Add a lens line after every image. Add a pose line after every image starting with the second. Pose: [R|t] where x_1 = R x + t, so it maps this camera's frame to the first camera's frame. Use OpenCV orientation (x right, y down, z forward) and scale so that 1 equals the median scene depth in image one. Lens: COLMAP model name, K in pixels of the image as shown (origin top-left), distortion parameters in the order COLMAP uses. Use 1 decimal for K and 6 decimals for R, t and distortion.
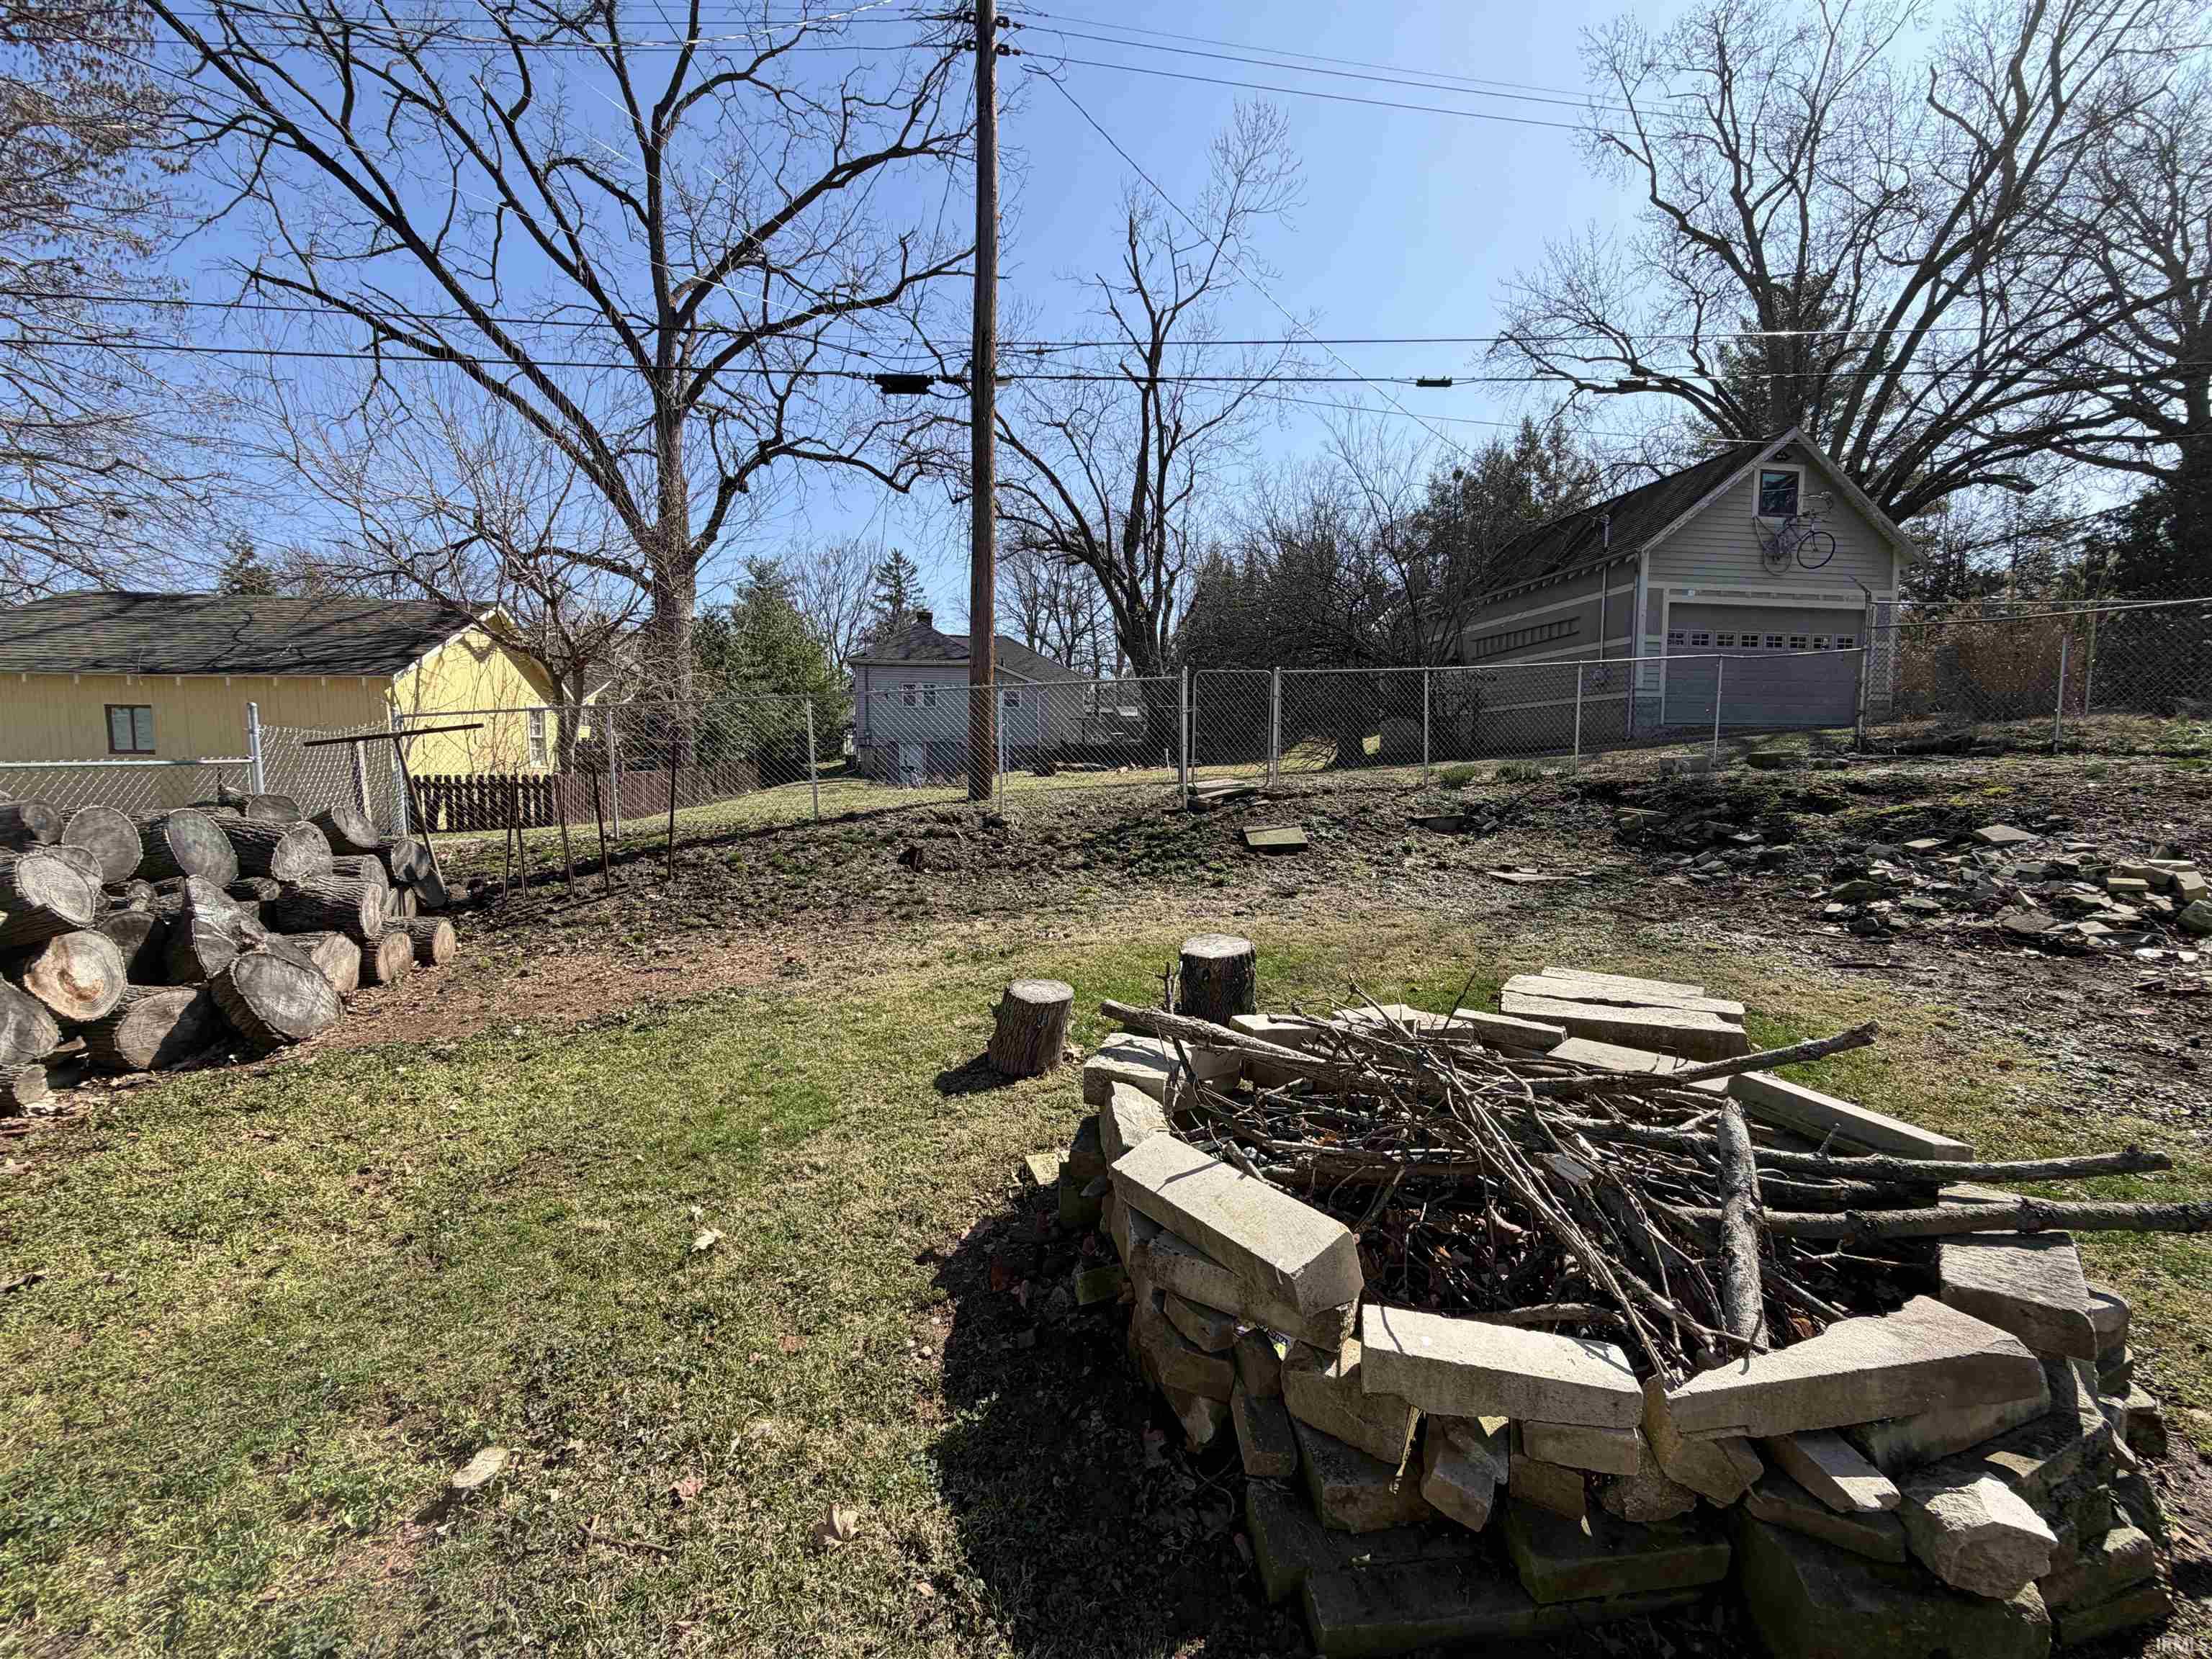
lens RADIAL K [[886.2, 0, 1094.7], [0, 886.2, 835.0], [0, 0, 1]] dist [-0.000923, -0.000055]
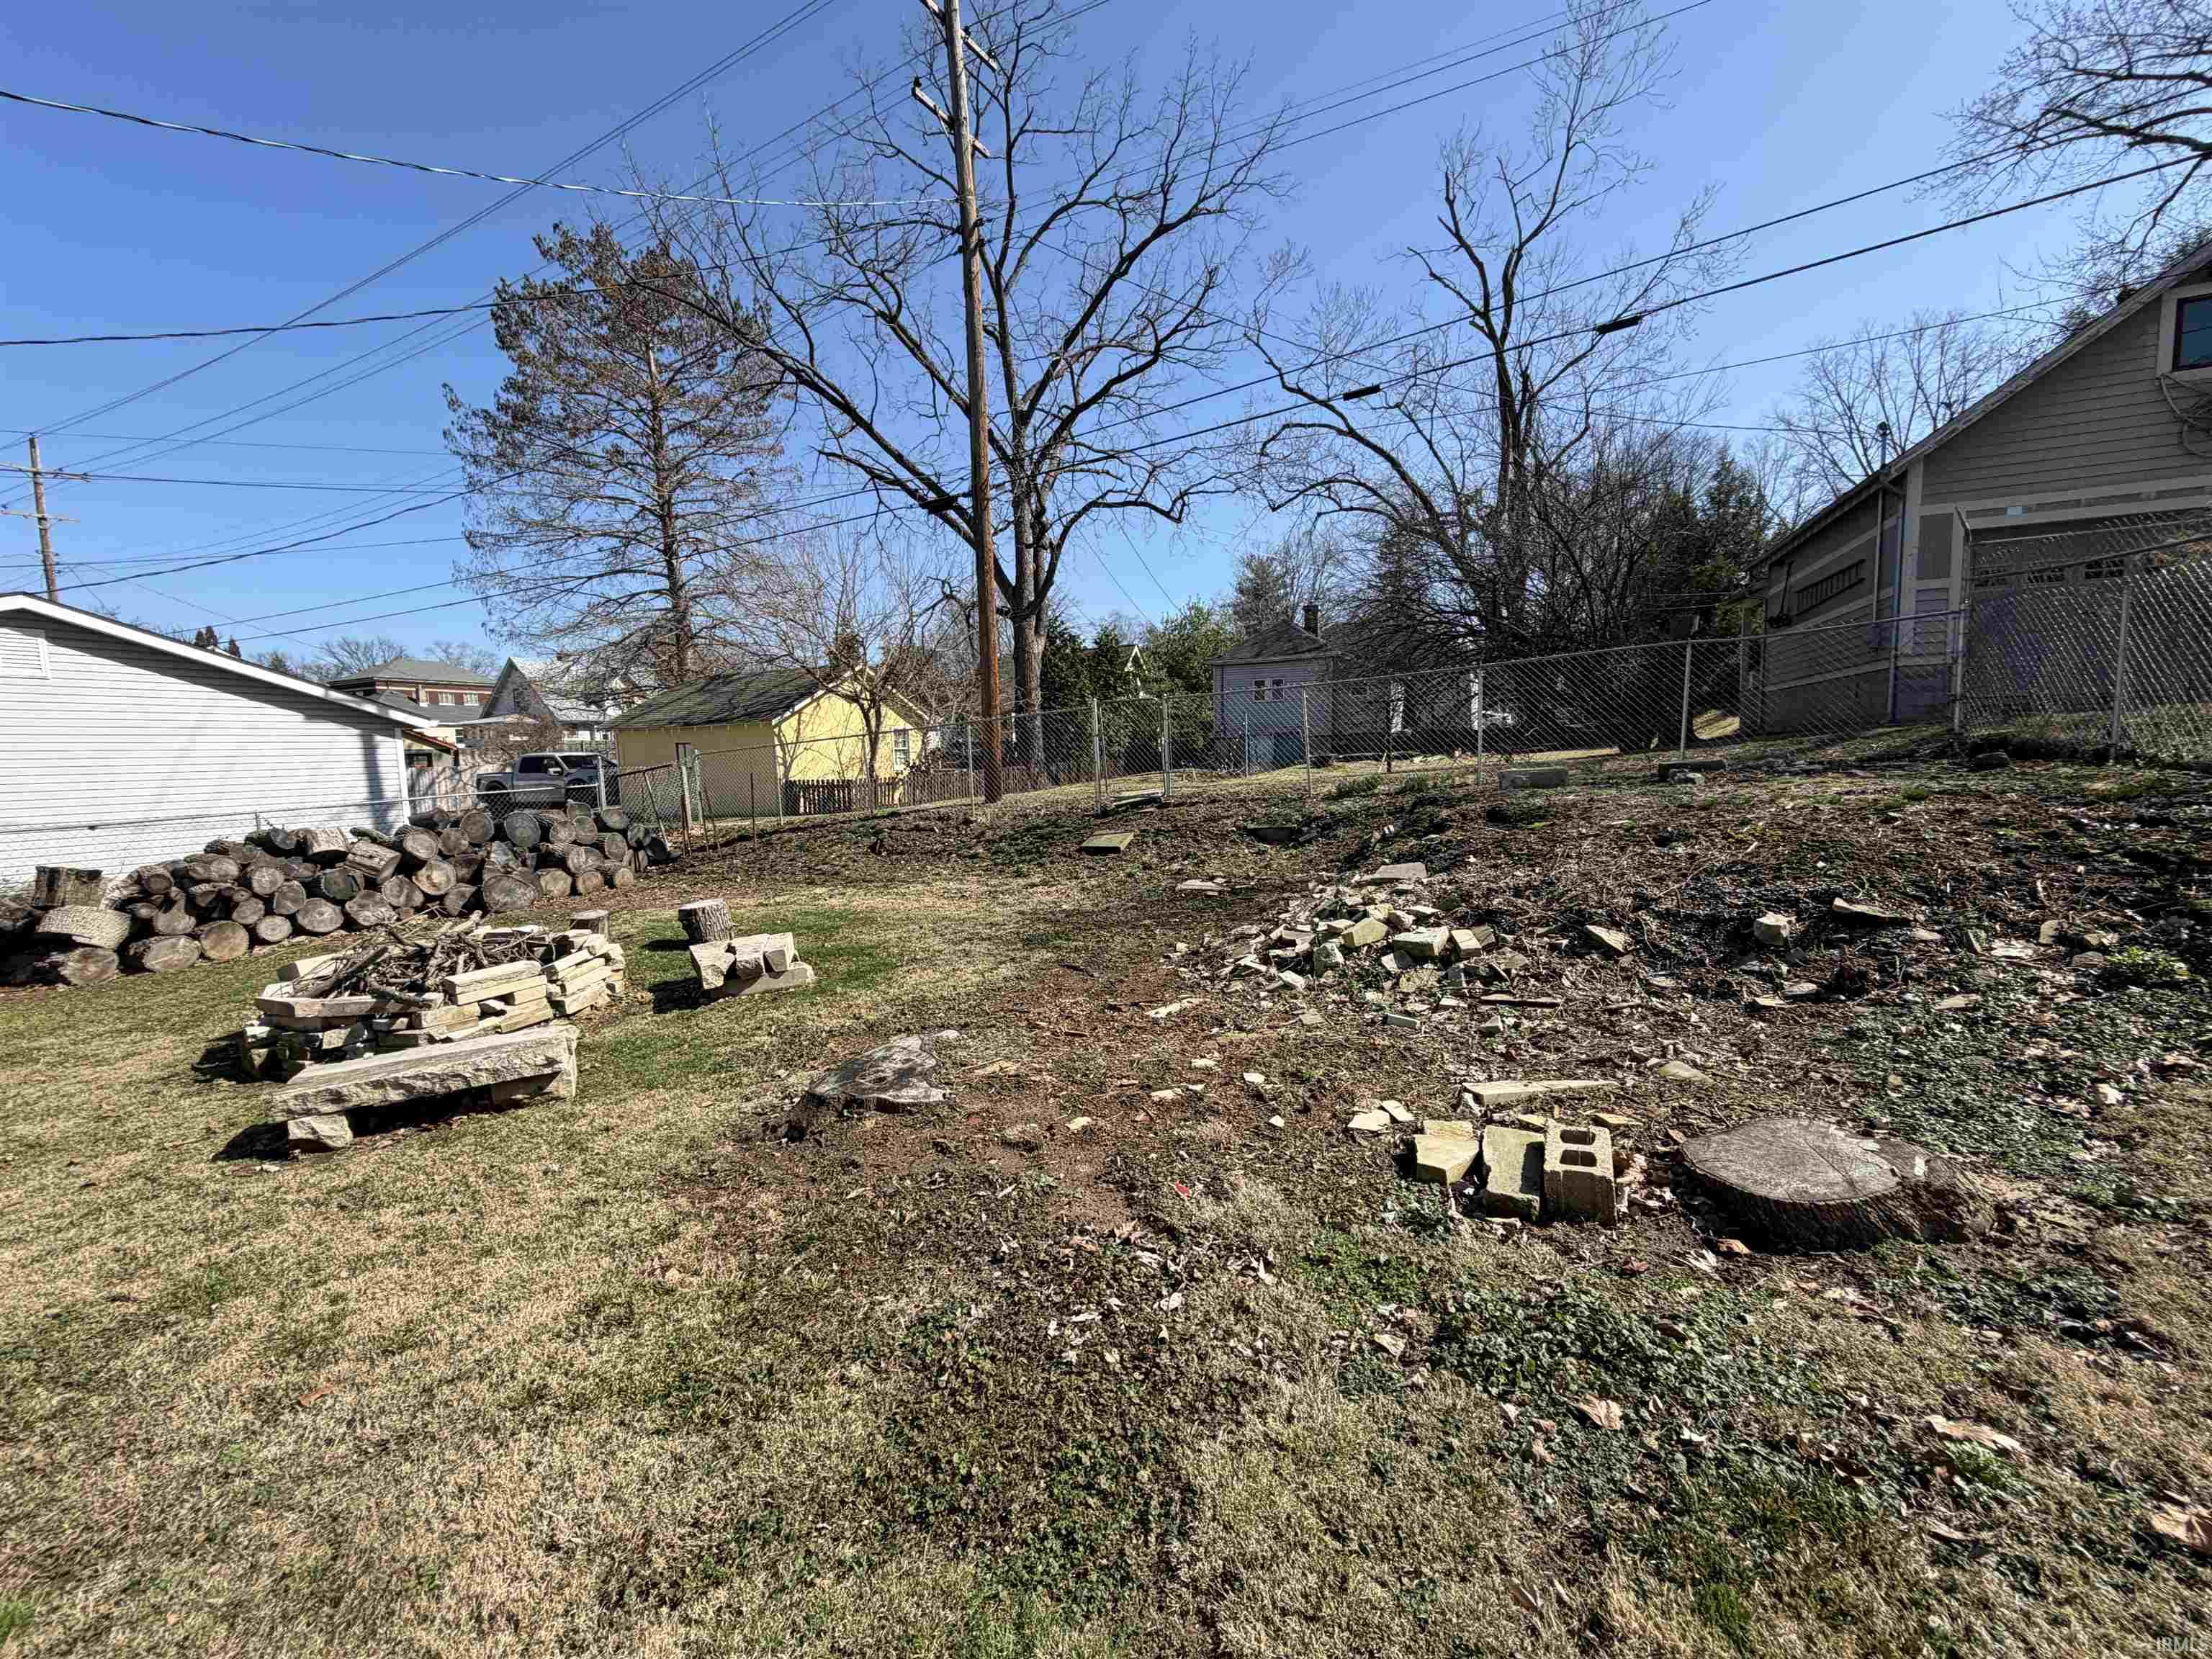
lens RADIAL K [[886.2, 0, 1094.7], [0, 886.2, 835.0], [0, 0, 1]] dist [-0.000923, -0.000055]
pose [[0.806502, 0.037439, -0.590045, 0.567571], [-0.021221, 0.999183, 0.034393, -0.029484], [0.590851, -0.015217, 0.806638, 0.006510]]
